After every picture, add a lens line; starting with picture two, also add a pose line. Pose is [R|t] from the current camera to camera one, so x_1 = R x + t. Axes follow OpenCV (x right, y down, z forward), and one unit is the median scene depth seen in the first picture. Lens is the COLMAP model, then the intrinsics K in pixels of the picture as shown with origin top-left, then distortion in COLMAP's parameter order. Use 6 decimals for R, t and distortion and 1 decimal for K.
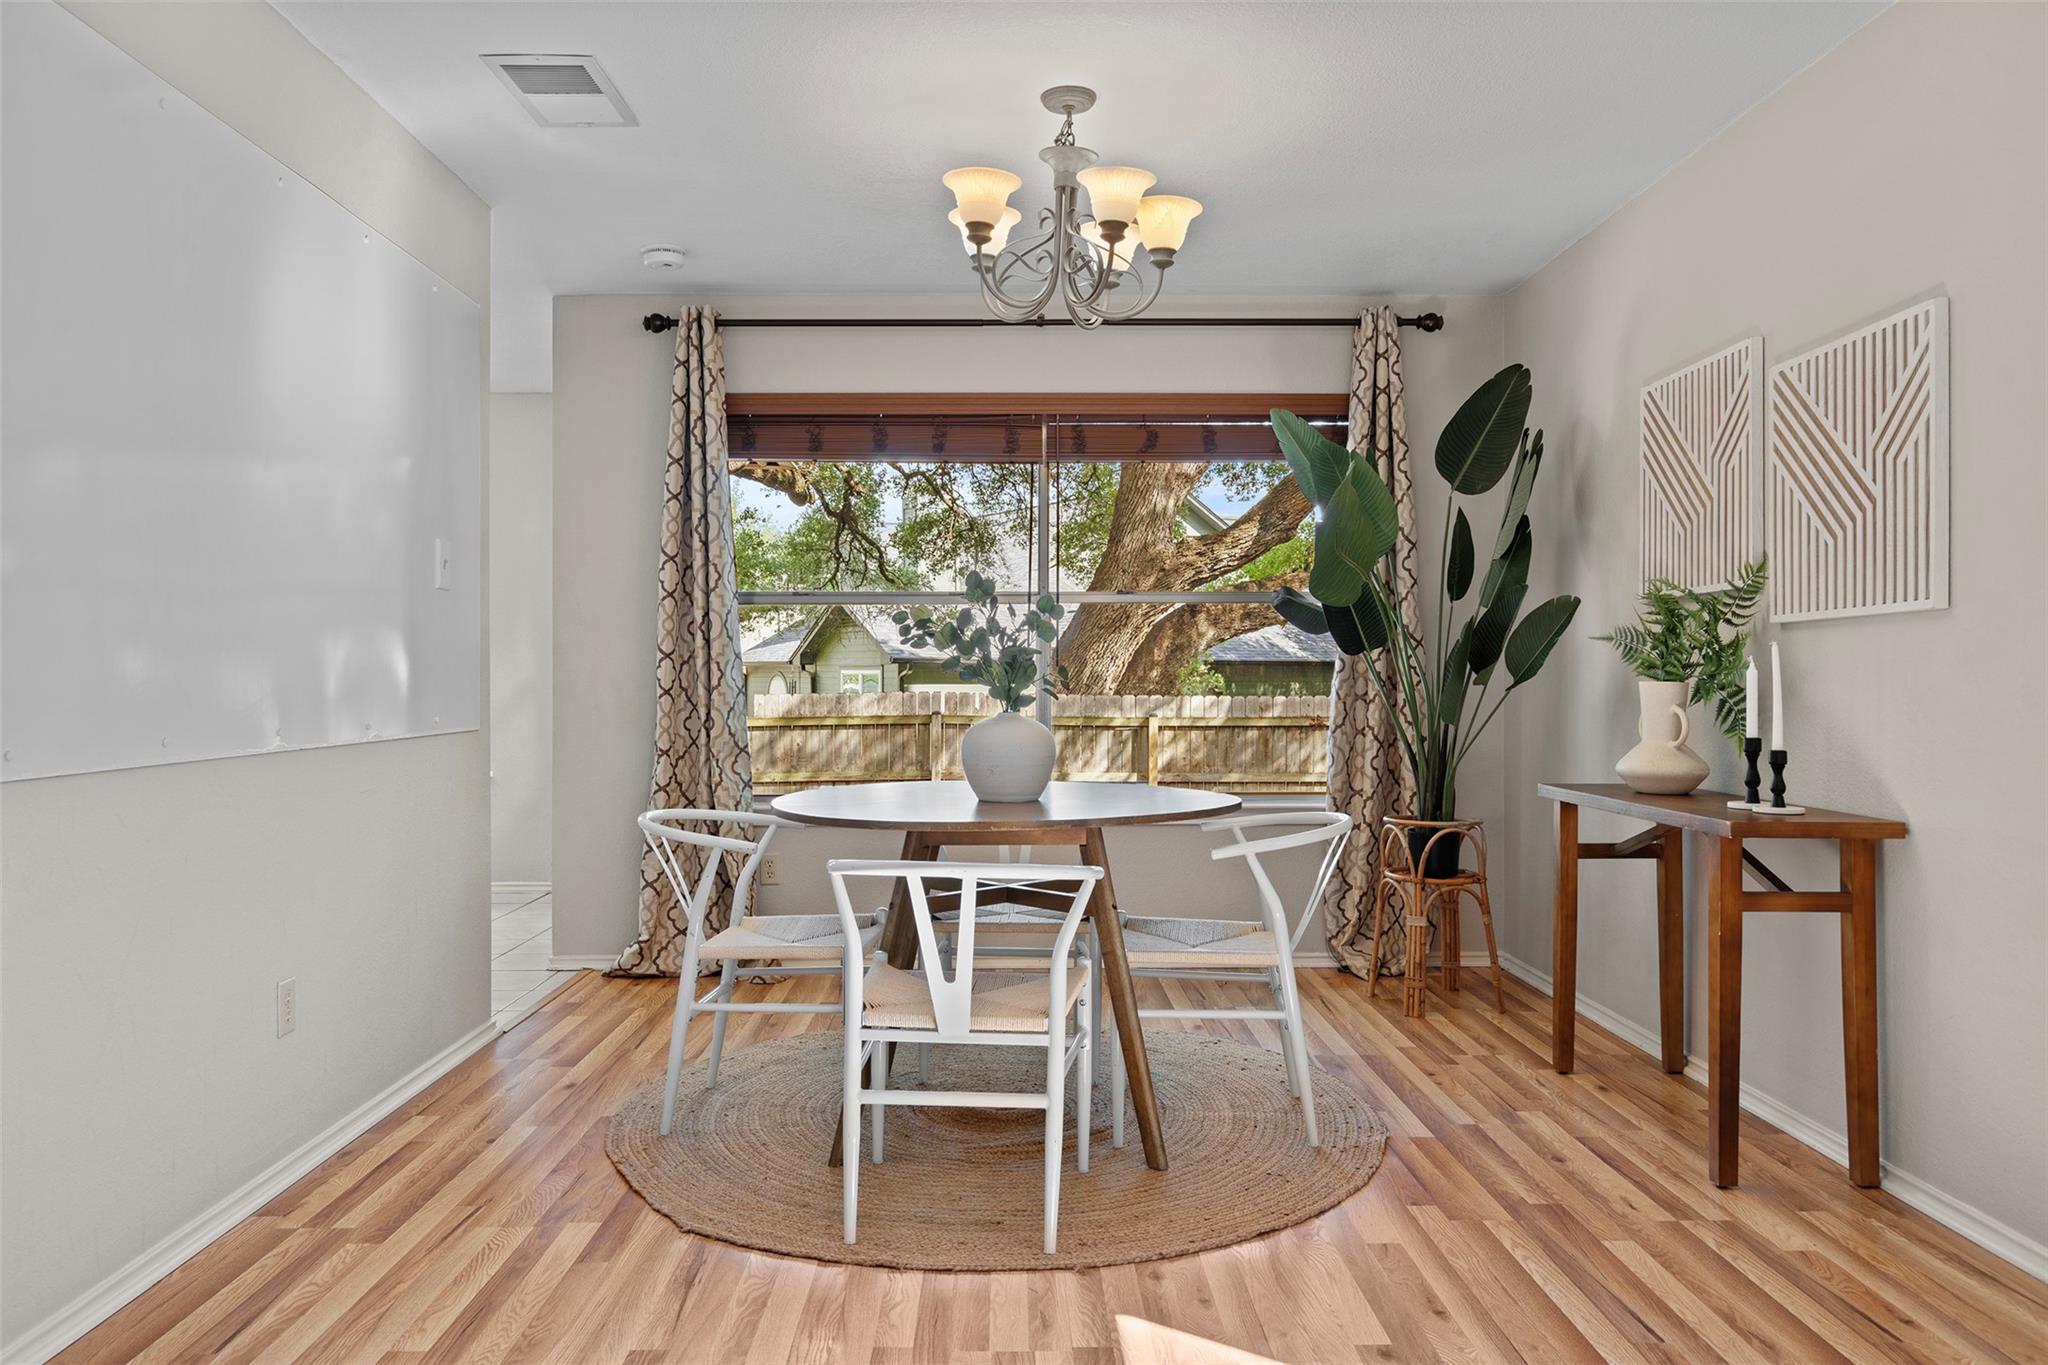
lens RADIAL K [[1429.3, 0, 1023.6], [0, 1429.3, 680.7], [0, 0, 1]] dist [0.011176, 0.000261]
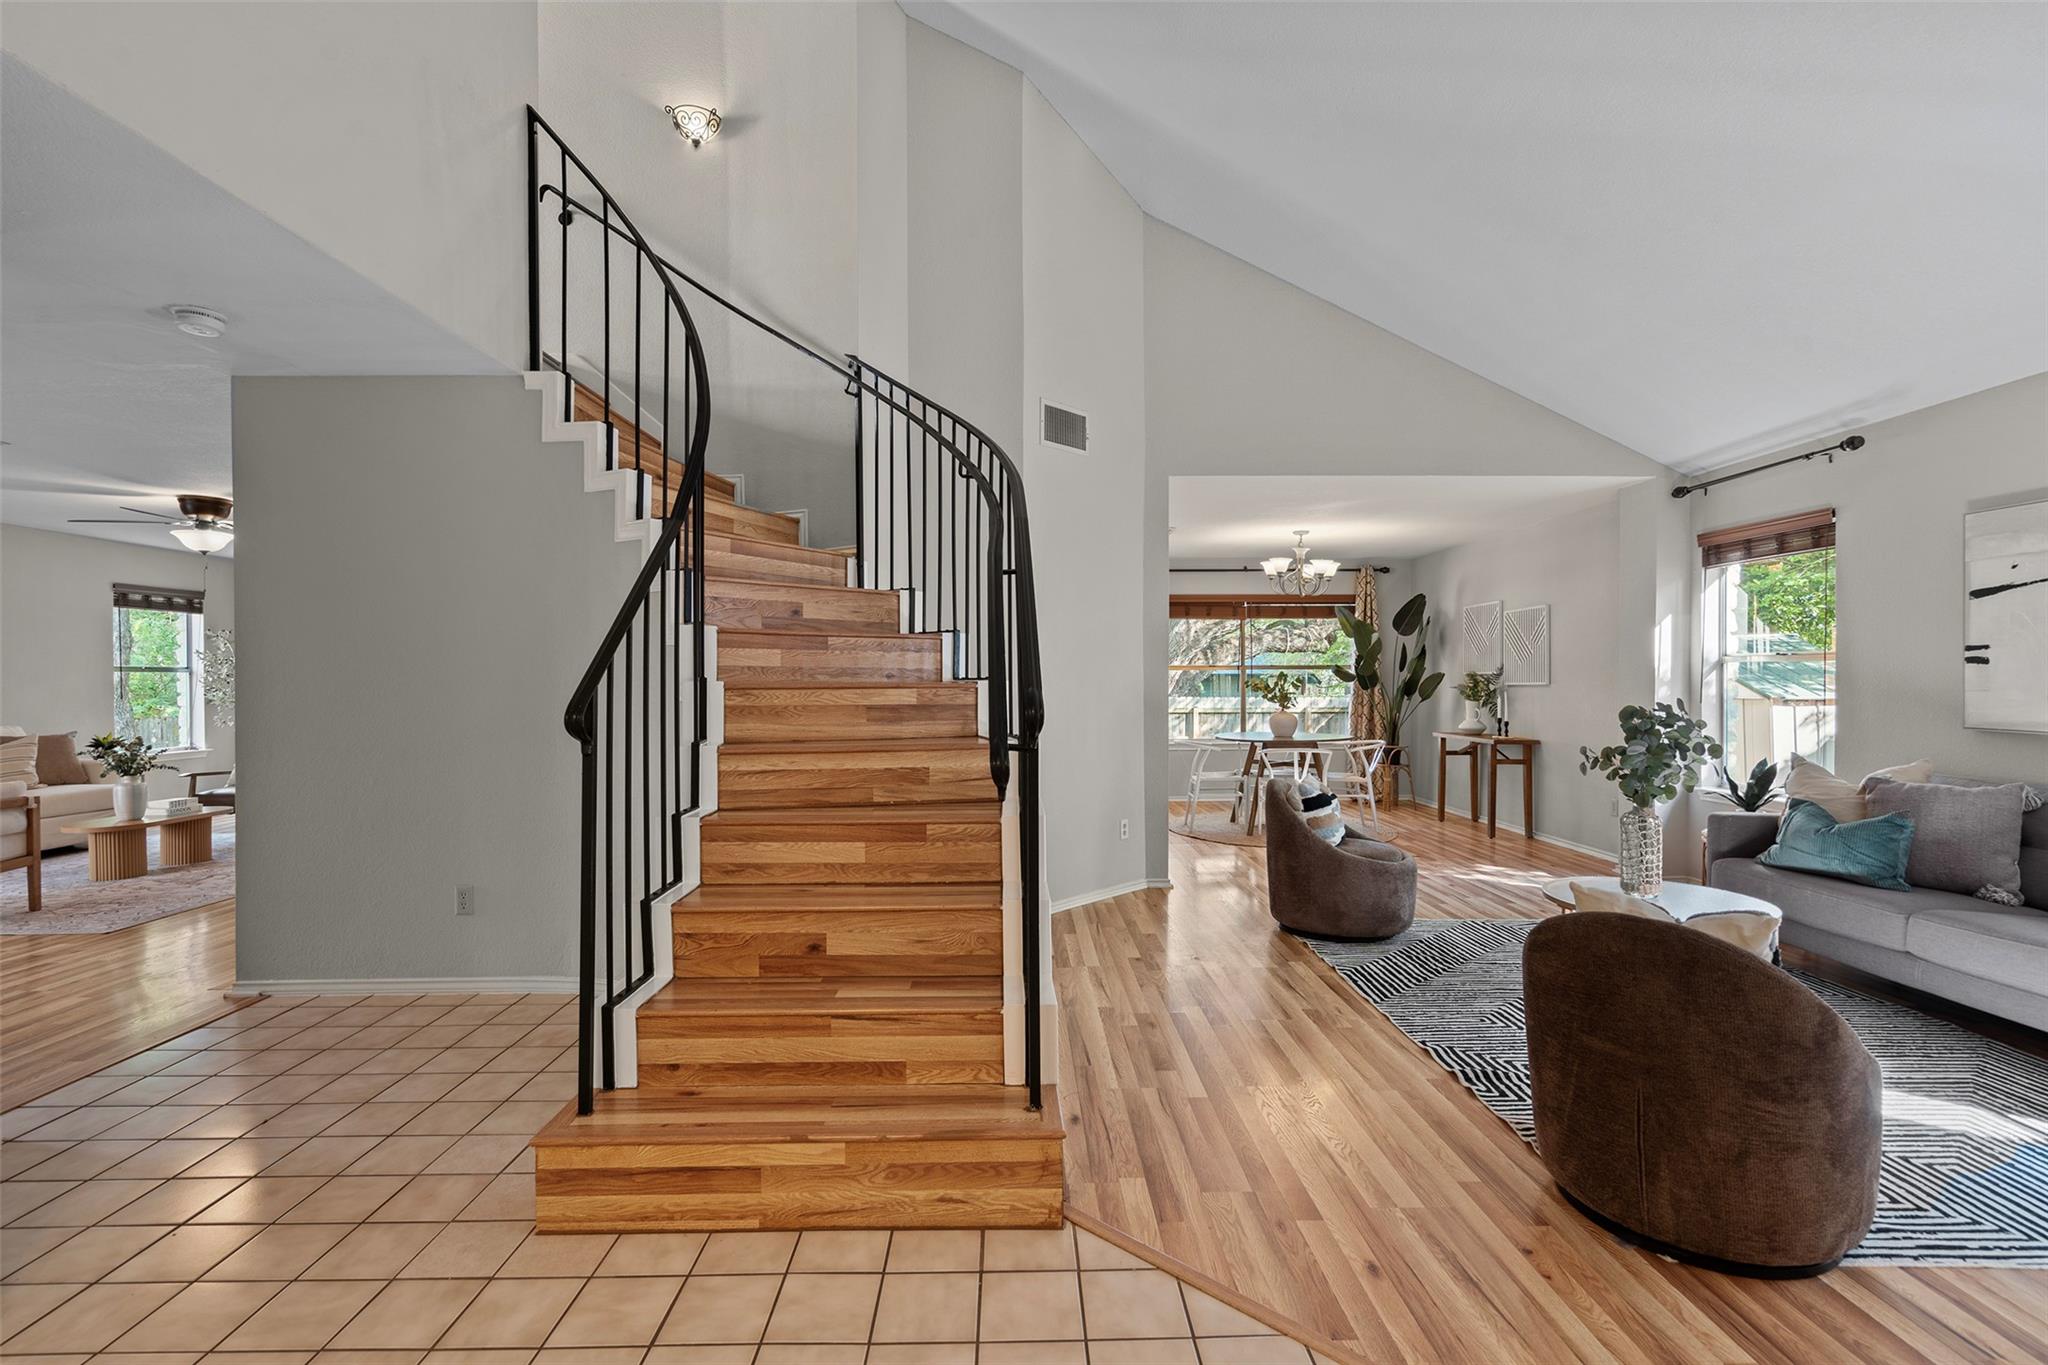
lens RADIAL K [[934.4, 0, 1034.0], [0, 934.4, 678.1], [0, 0, 1]] dist [0.000701, 0.000324]
pose [[0.999938, -0.000349, 0.011151, -0.563027], [0.000384, 0.999995, -0.003139, -0.043787], [-0.011150, 0.003143, 0.999933, -1.094110]]
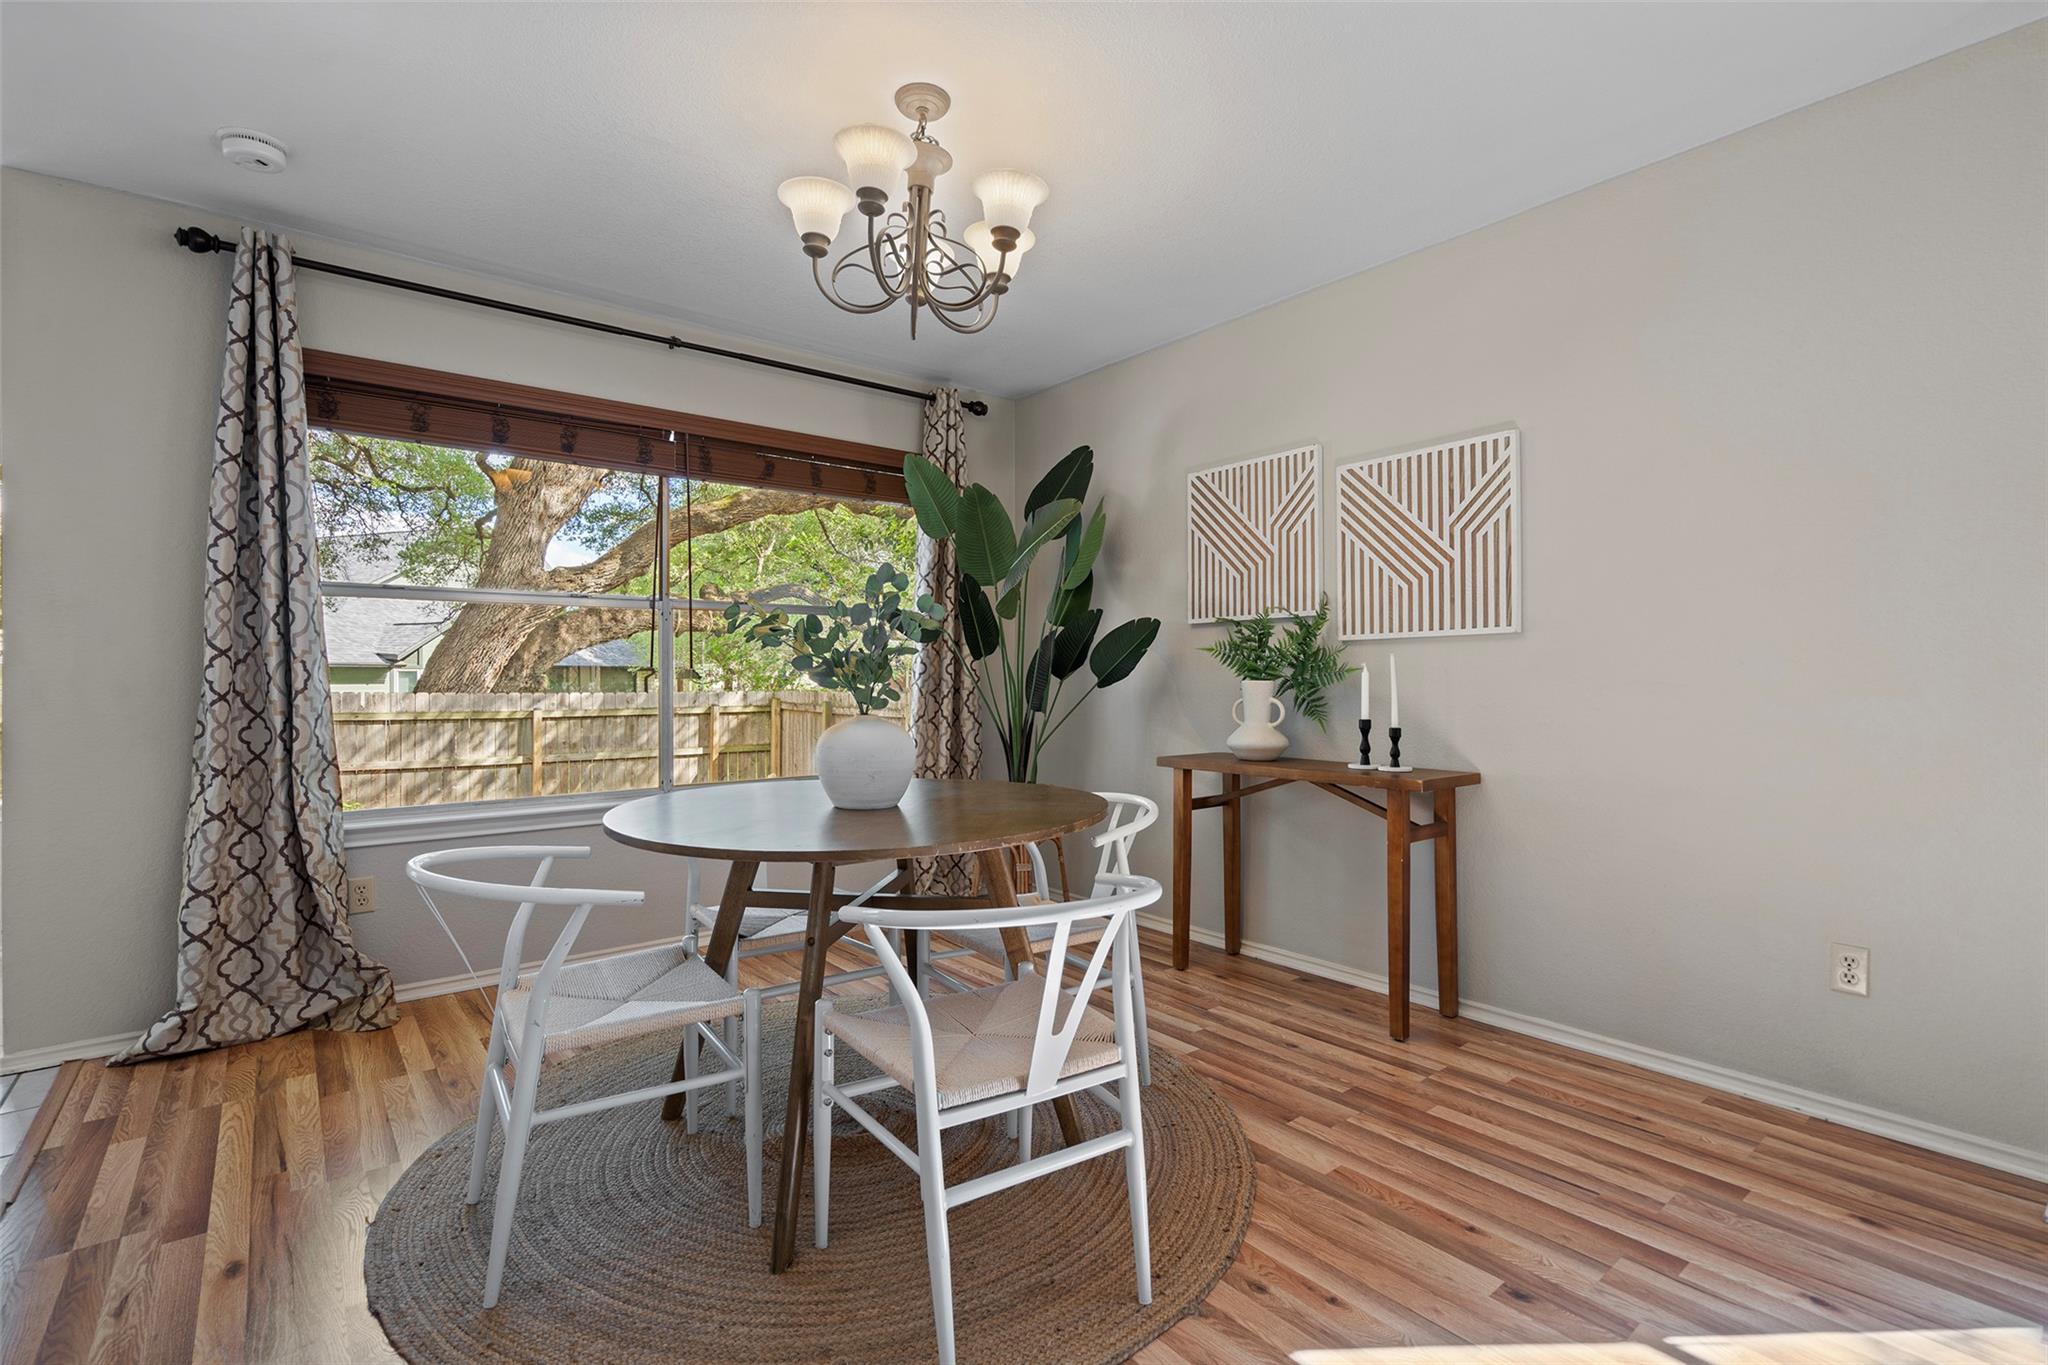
lens RADIAL K [[934.4, 0, 1029.4], [0, 934.4, 680.0], [0, 0, 1]] dist [0.000701, 0.000324]
pose [[0.787067, -0.003093, 0.616859, -0.279646], [0.002725, 0.999995, 0.001537, -0.001879], [-0.616861, 0.000471, 0.787072, 0.388260]]
